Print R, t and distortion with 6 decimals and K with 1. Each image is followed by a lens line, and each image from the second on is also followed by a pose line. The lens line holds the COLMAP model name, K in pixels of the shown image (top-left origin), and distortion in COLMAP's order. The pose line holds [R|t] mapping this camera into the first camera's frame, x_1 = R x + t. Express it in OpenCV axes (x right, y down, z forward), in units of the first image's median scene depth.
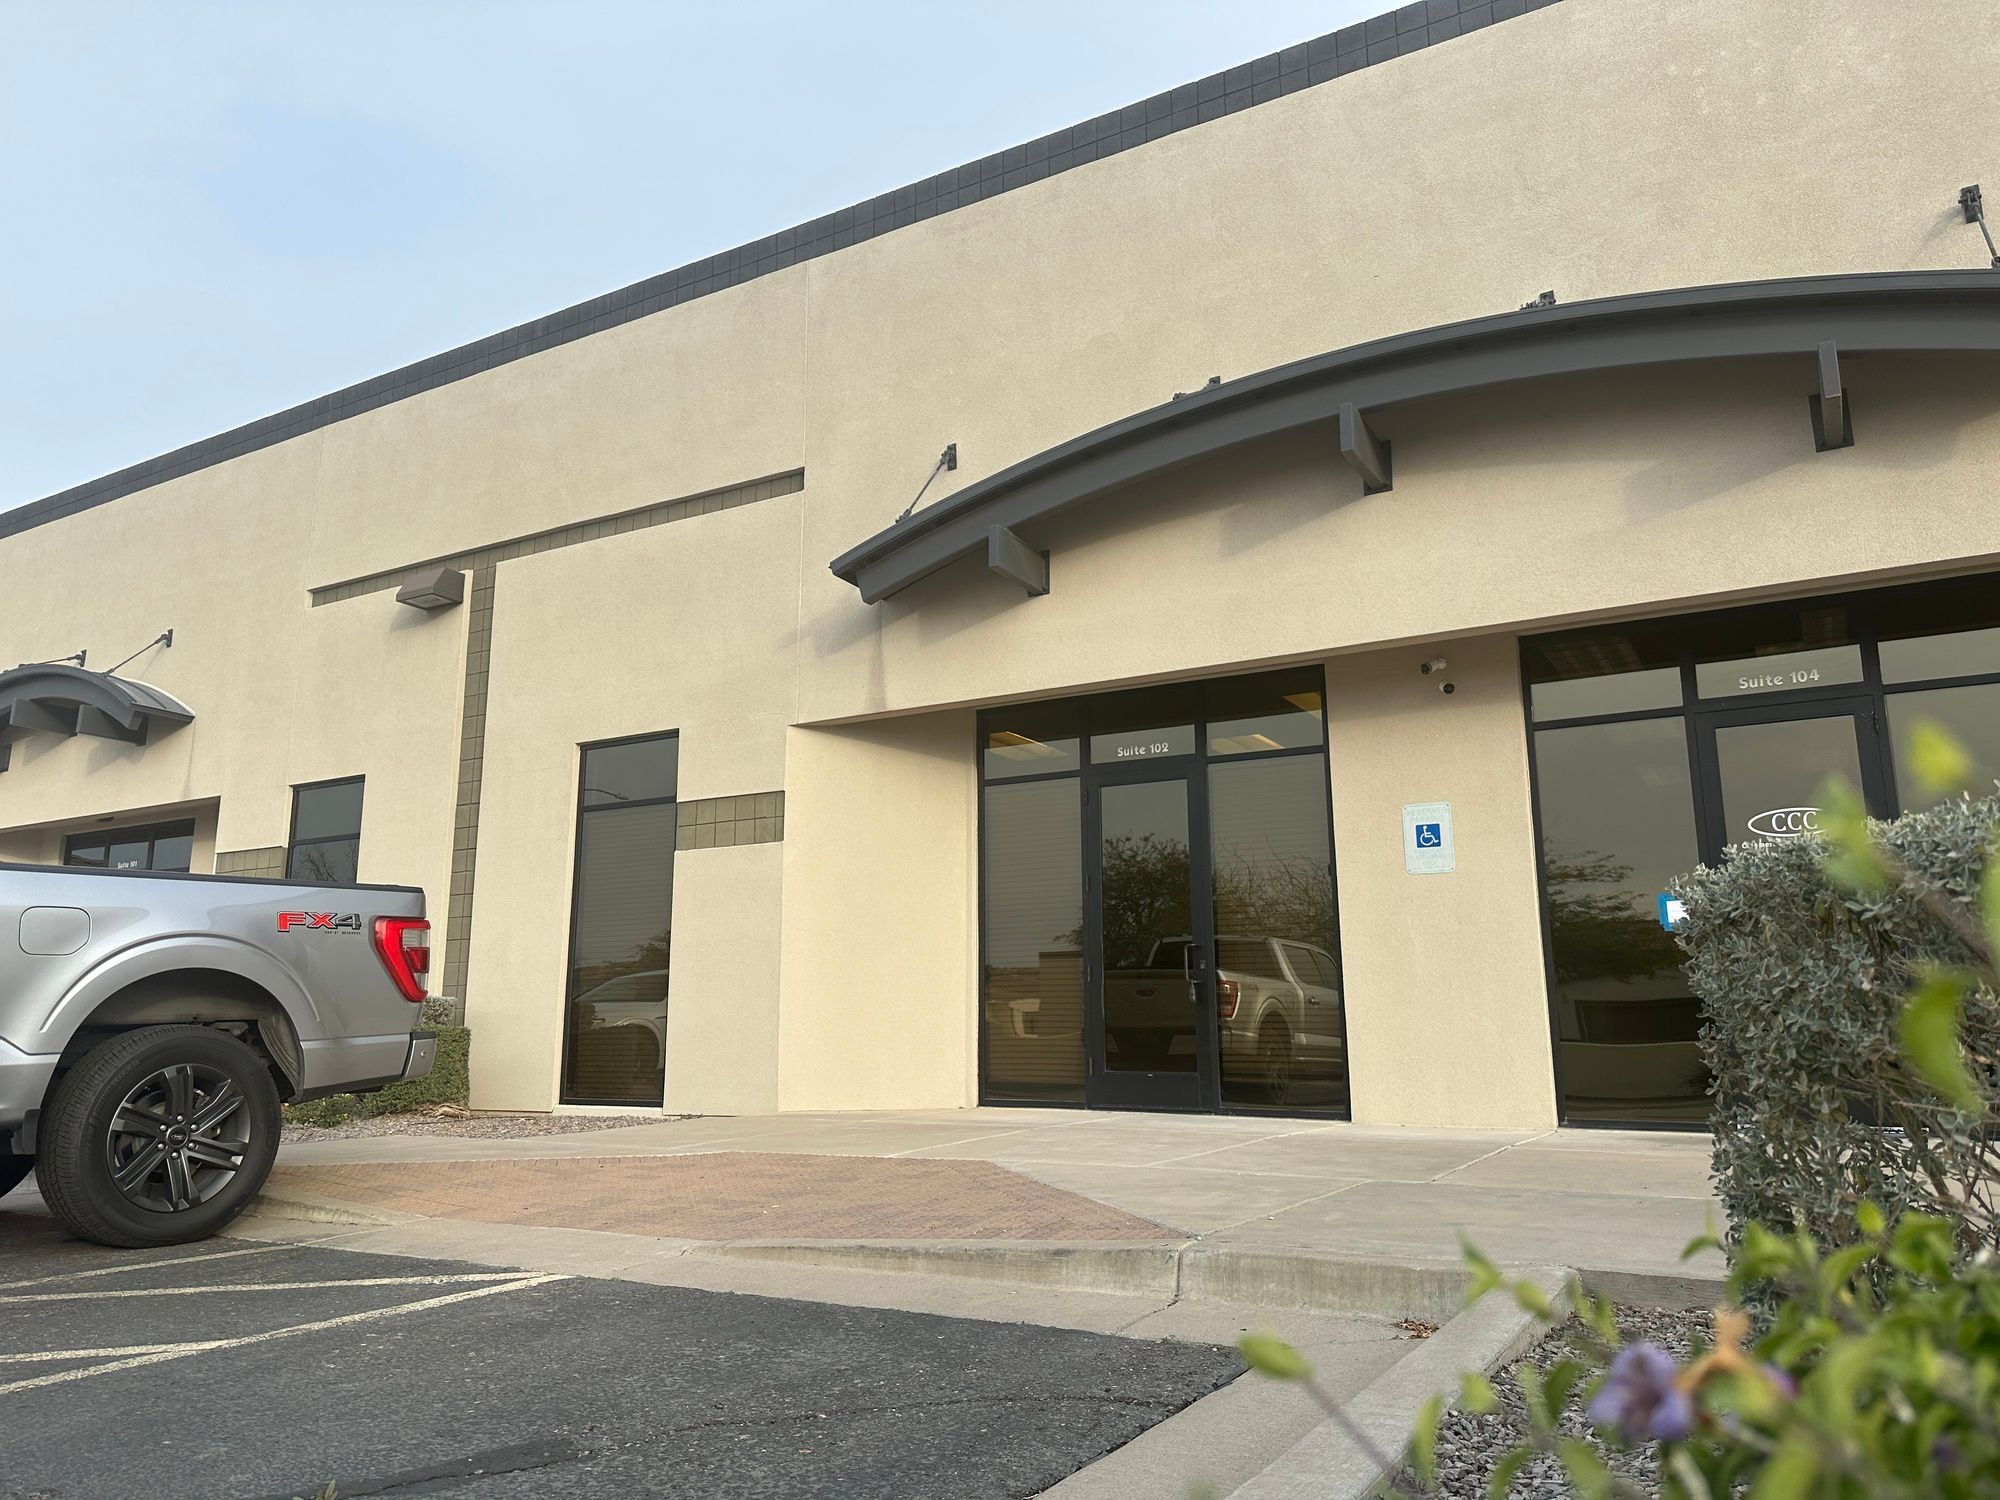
lens RADIAL K [[1392.4, 0, 1000.0], [0, 1392.4, 750.0], [0, 0, 1]] dist [0.112153, -0.165008]
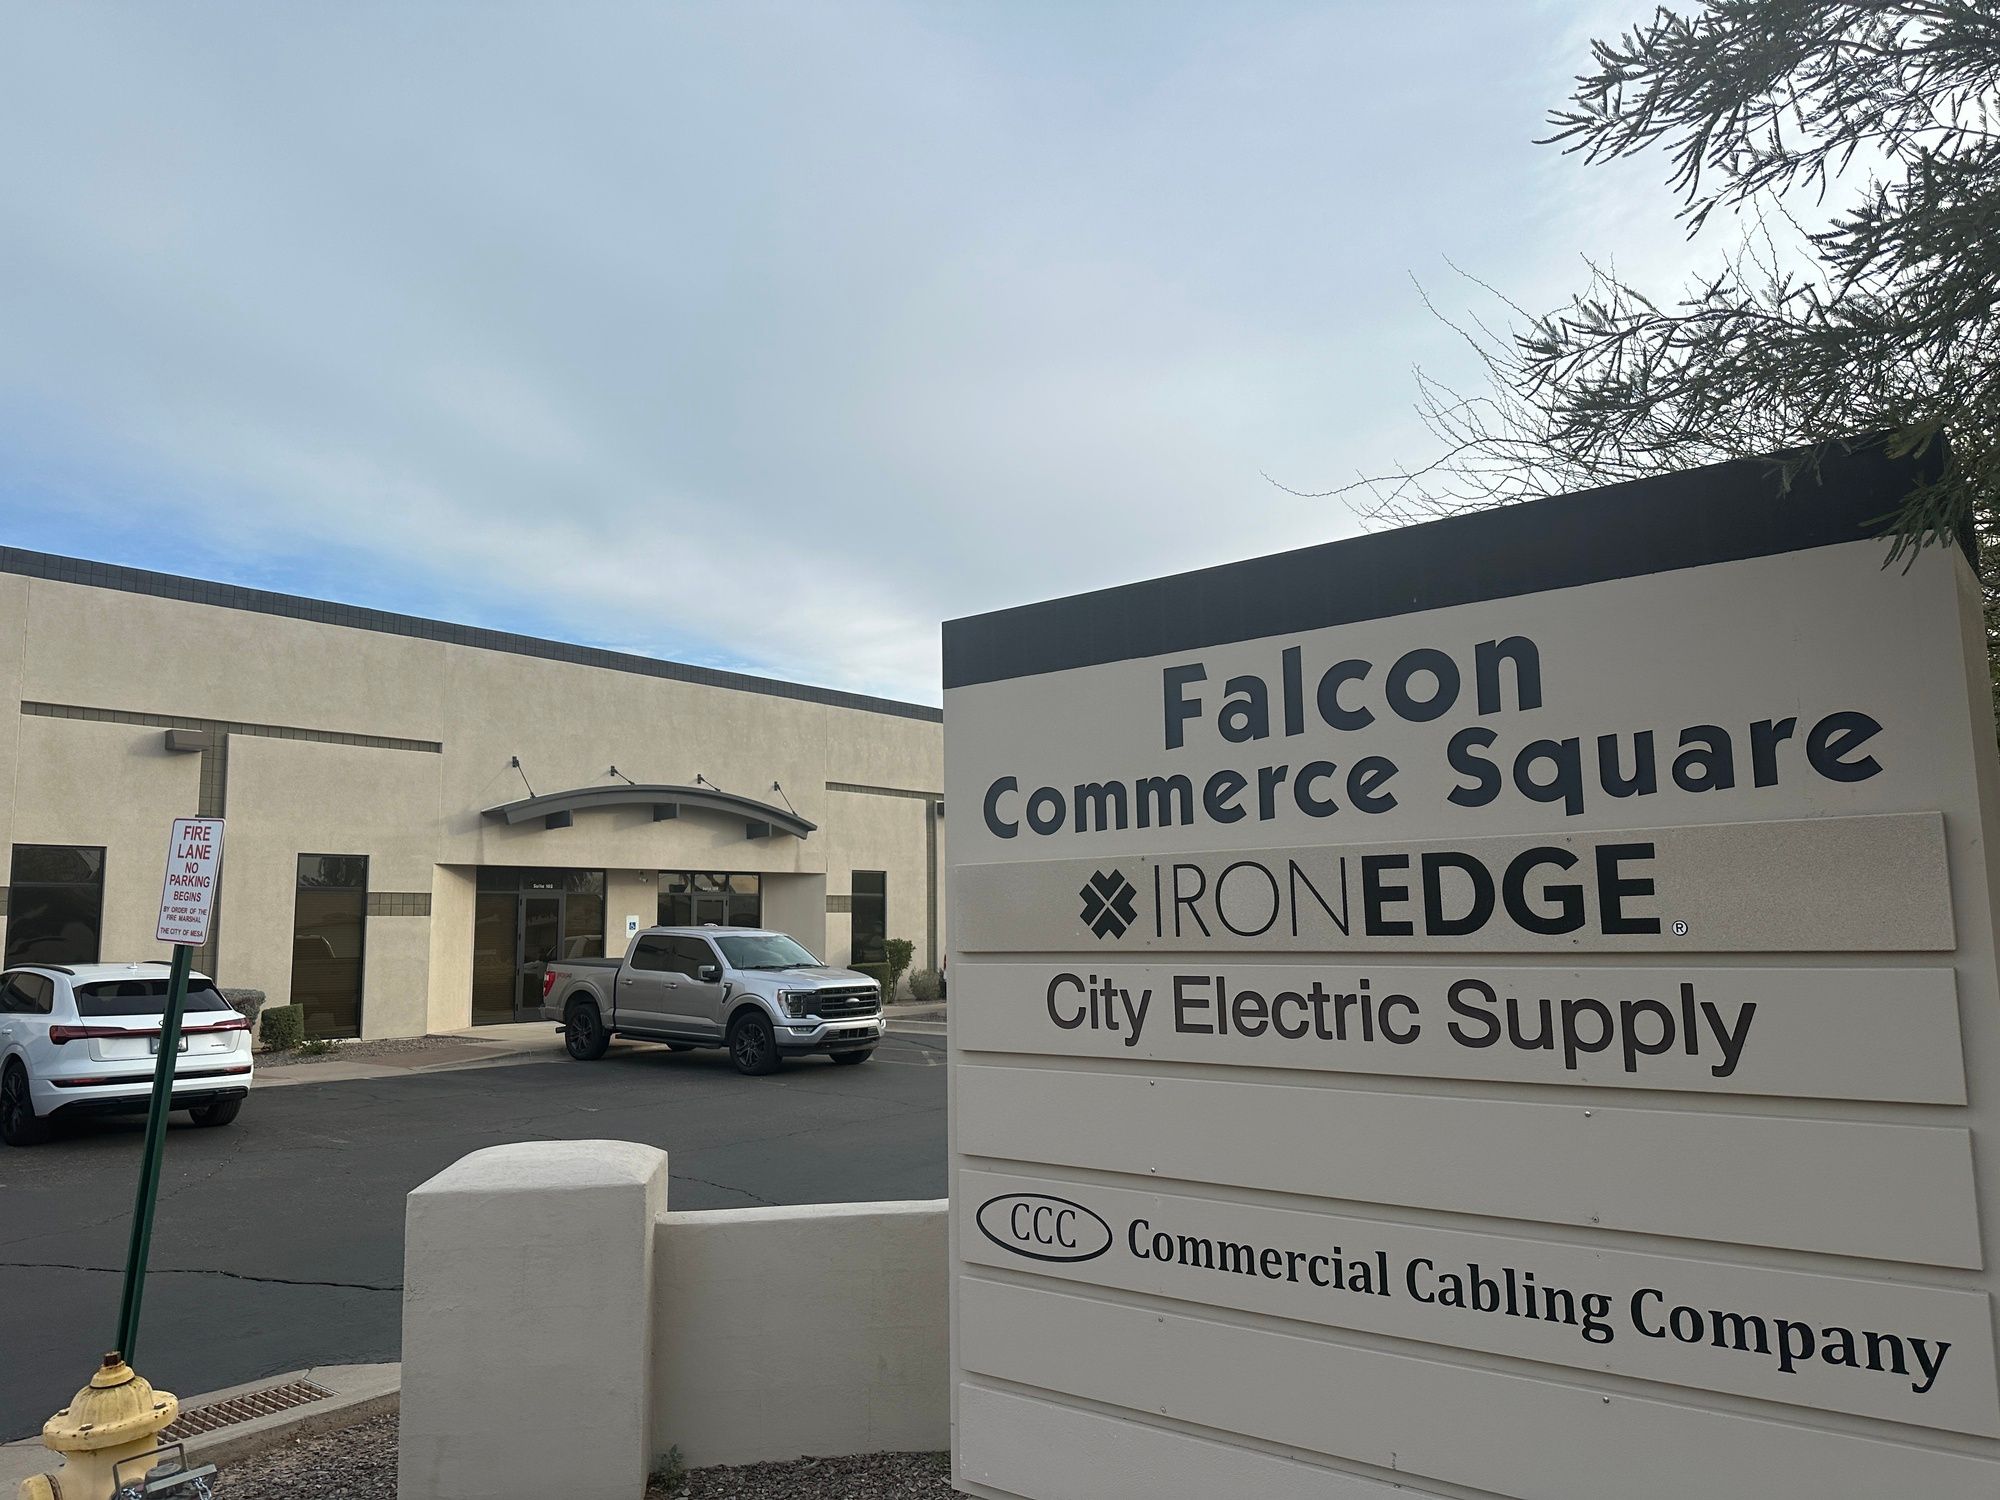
lens RADIAL K [[1392.4, 0, 1000.0], [0, 1392.4, 750.0], [0, 0, 1]] dist [0.112153, -0.165008]
pose [[0.151563, 0.131694, 0.979635, -2.302519], [-0.180546, 0.978100, -0.103554, -0.127570], [-0.971819, -0.161175, 0.172021, -0.240562]]
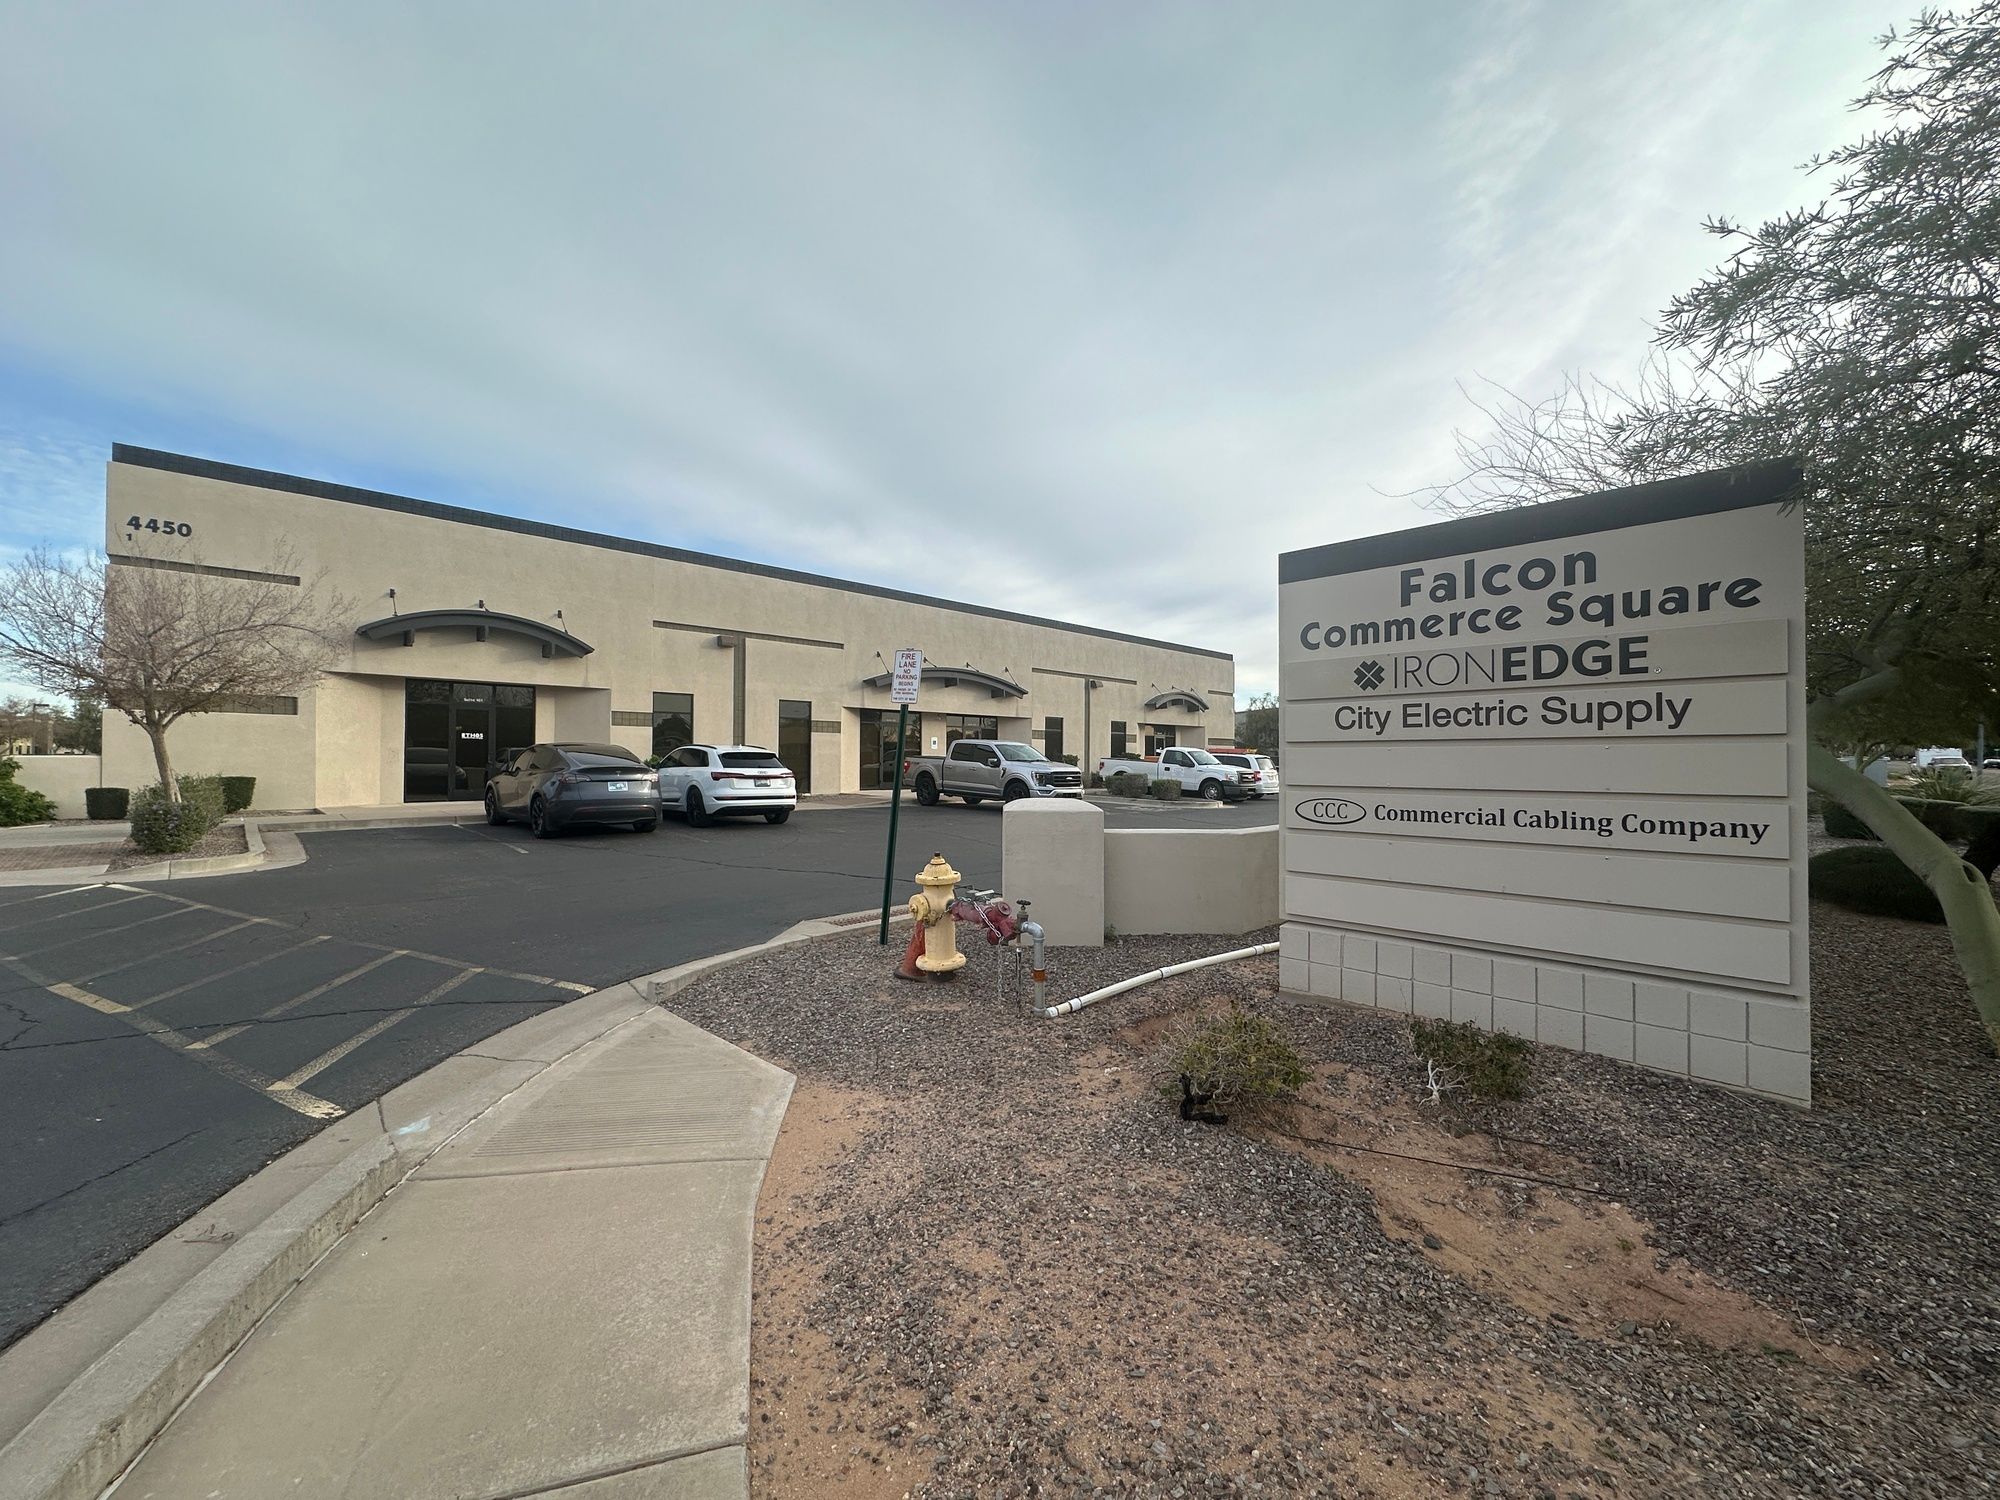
lens RADIAL K [[796.2, 0, 1003.4], [0, 796.2, 749.1], [0, 0, 1]] dist [-0.001586, 0.000266]
pose [[0.264035, 0.022399, 0.964253, -2.445320], [-0.195839, 0.980150, 0.030857, -0.064097], [-0.944422, -0.196986, 0.263180, -0.146172]]
